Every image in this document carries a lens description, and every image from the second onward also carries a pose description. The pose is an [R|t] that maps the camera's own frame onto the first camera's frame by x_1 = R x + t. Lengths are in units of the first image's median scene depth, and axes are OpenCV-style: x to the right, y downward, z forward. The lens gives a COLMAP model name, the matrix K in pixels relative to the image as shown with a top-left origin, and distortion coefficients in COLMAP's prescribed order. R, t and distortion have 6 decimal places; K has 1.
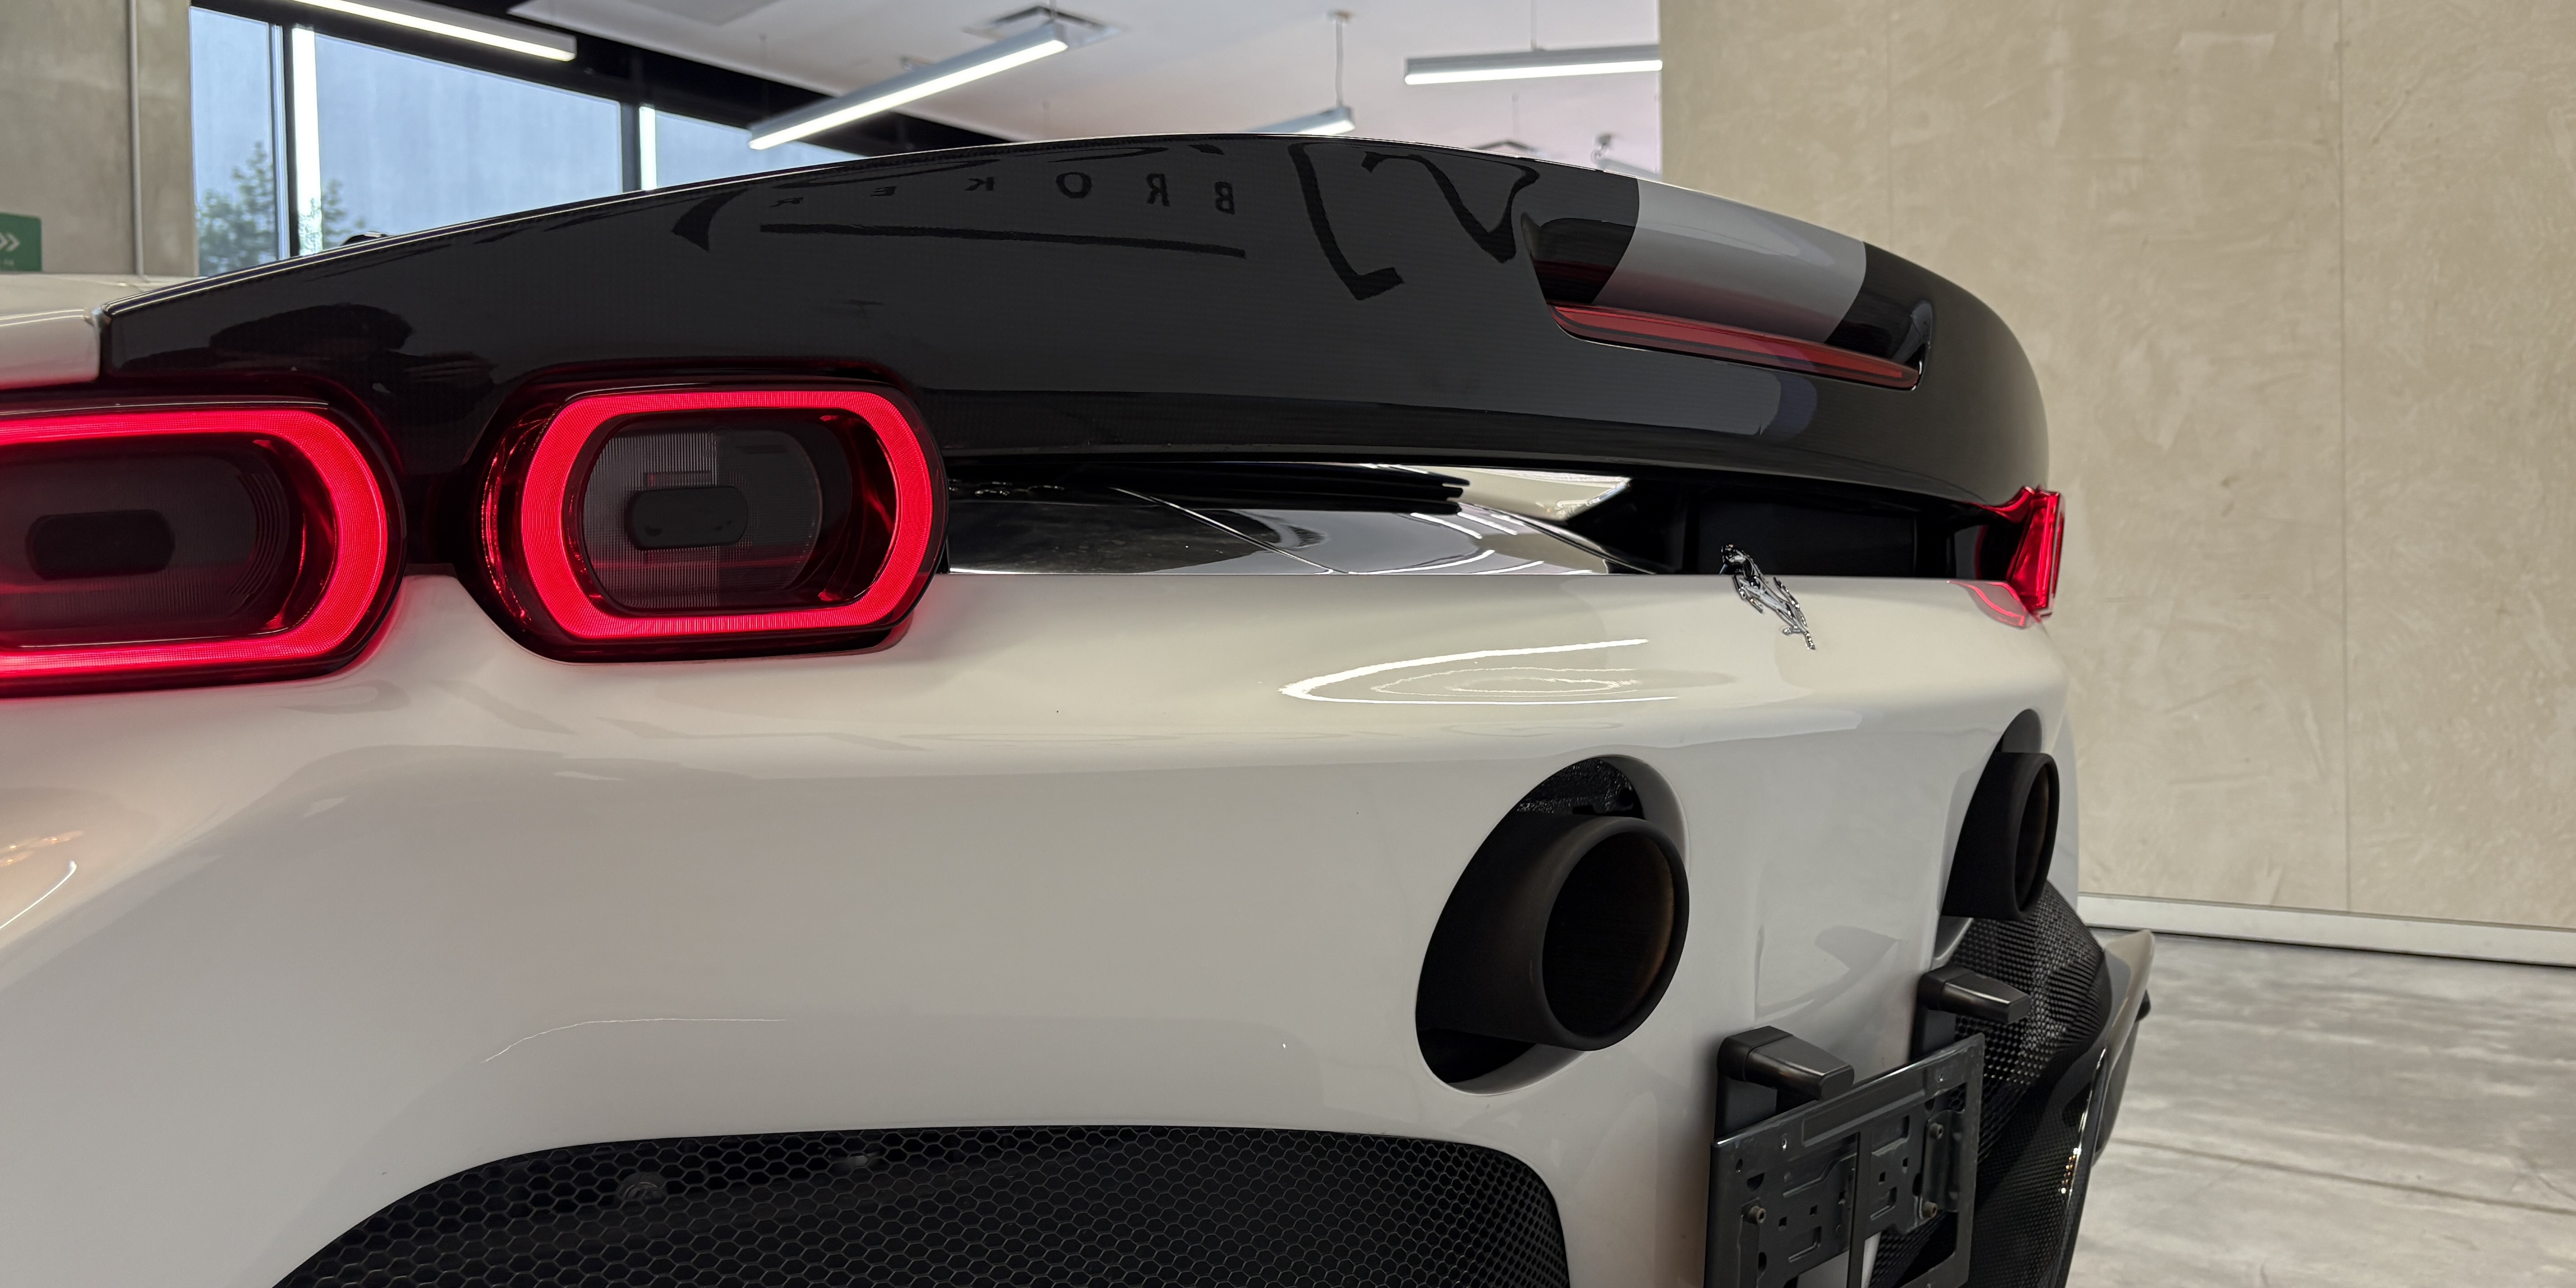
lens RADIAL K [[1955.4, 0, 1280.8], [0, 1955.4, 645.2], [0, 0, 1]] dist [0.048994, -0.051742]
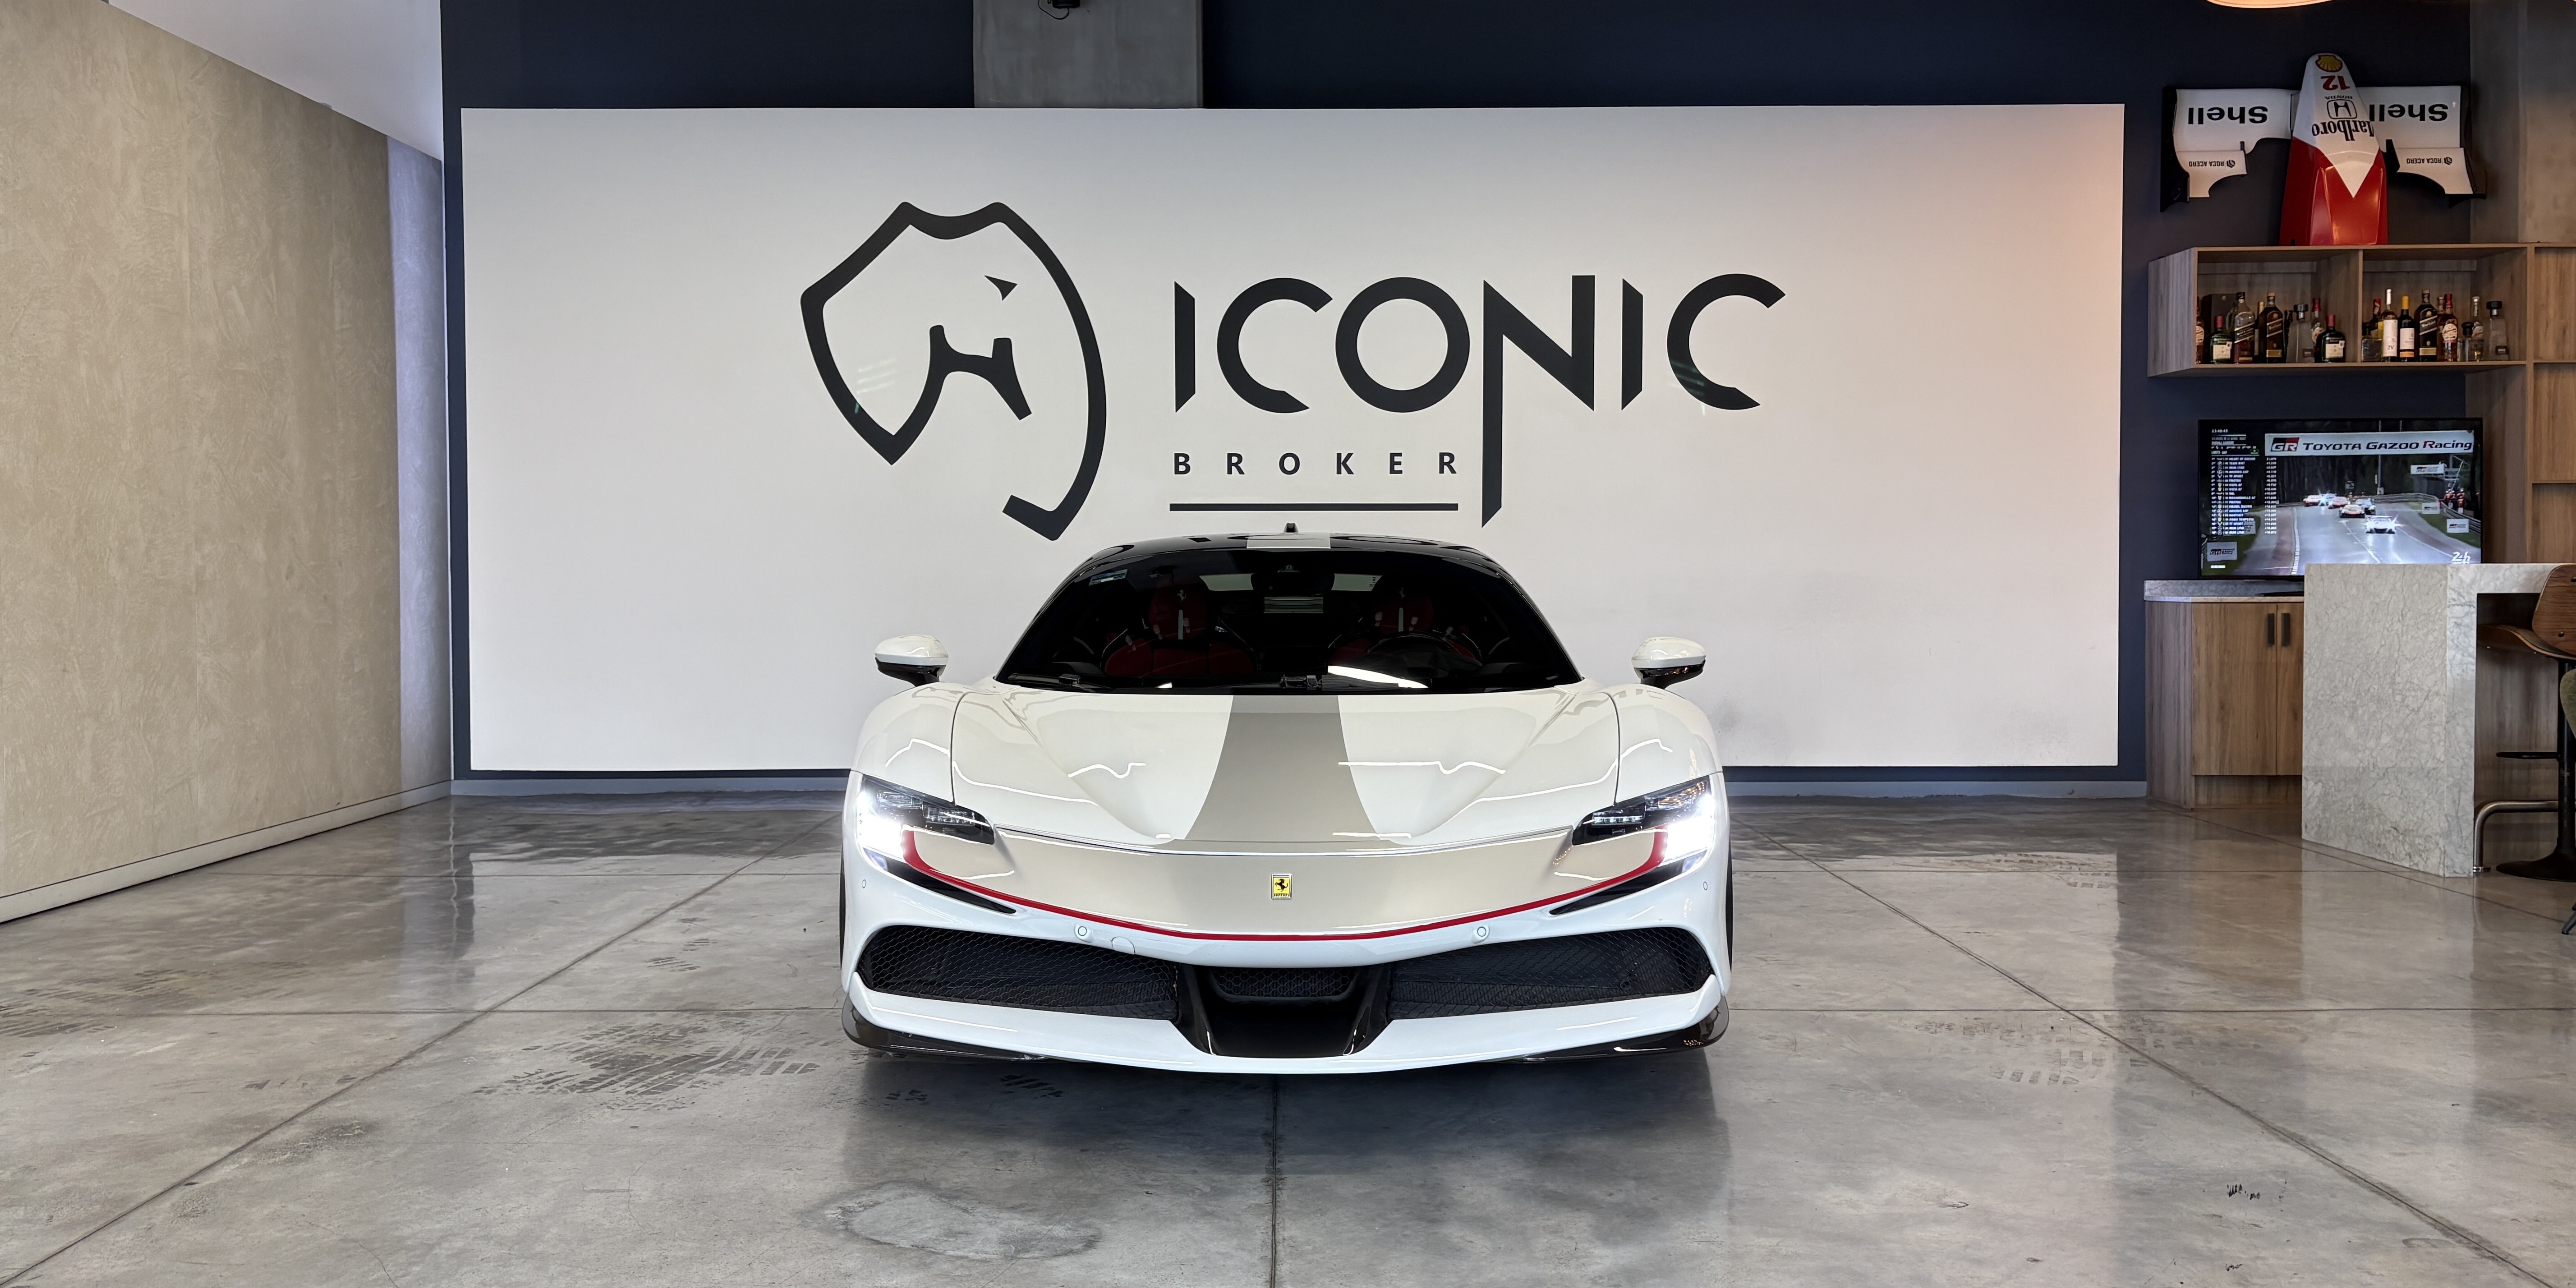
lens RADIAL K [[1955.4, 0, 1285.4], [0, 1955.4, 653.8], [0, 0, 1]] dist [0.048994, -0.051742]
pose [[-0.673294, -0.014715, 0.739229, -1.064613], [0.018619, 0.999147, 0.036847, -0.064963], [-0.739141, 0.038572, -0.672446, 1.263964]]
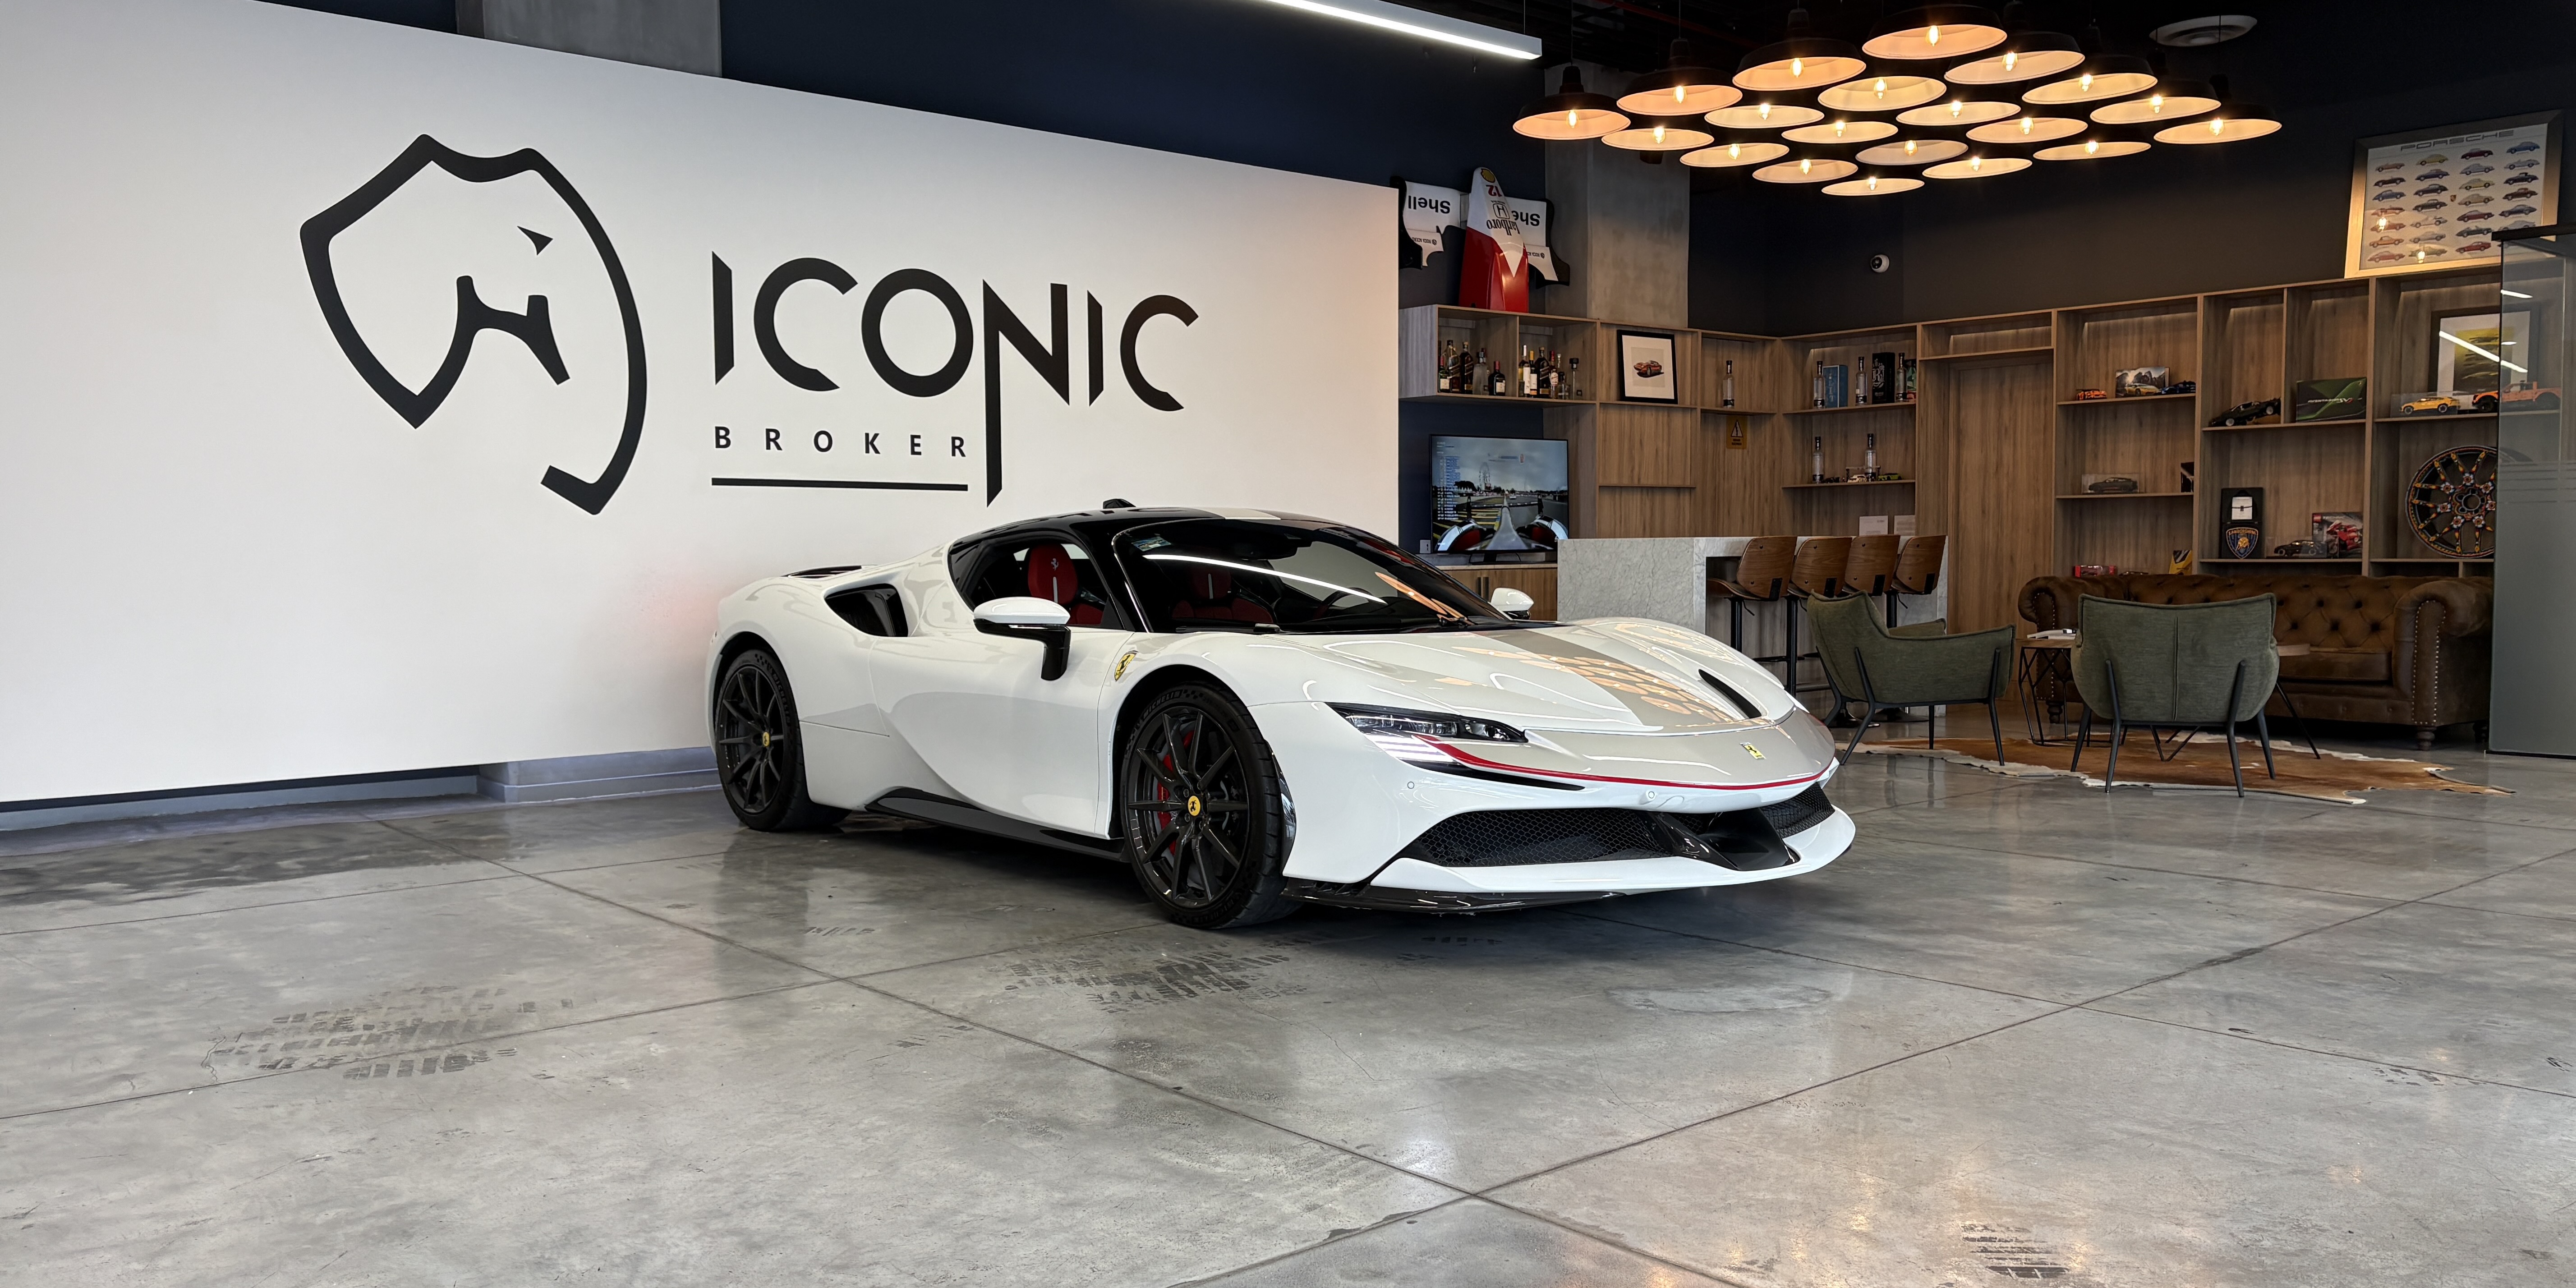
lens RADIAL K [[1955.4, 0, 1288.4], [0, 1955.4, 691.8], [0, 0, 1]] dist [0.048994, -0.051742]
pose [[-0.993072, 0.017364, 0.116215, -0.320947], [0.026184, 0.996854, 0.074806, -0.065353], [-0.114550, 0.077331, -0.990403, 1.898998]]
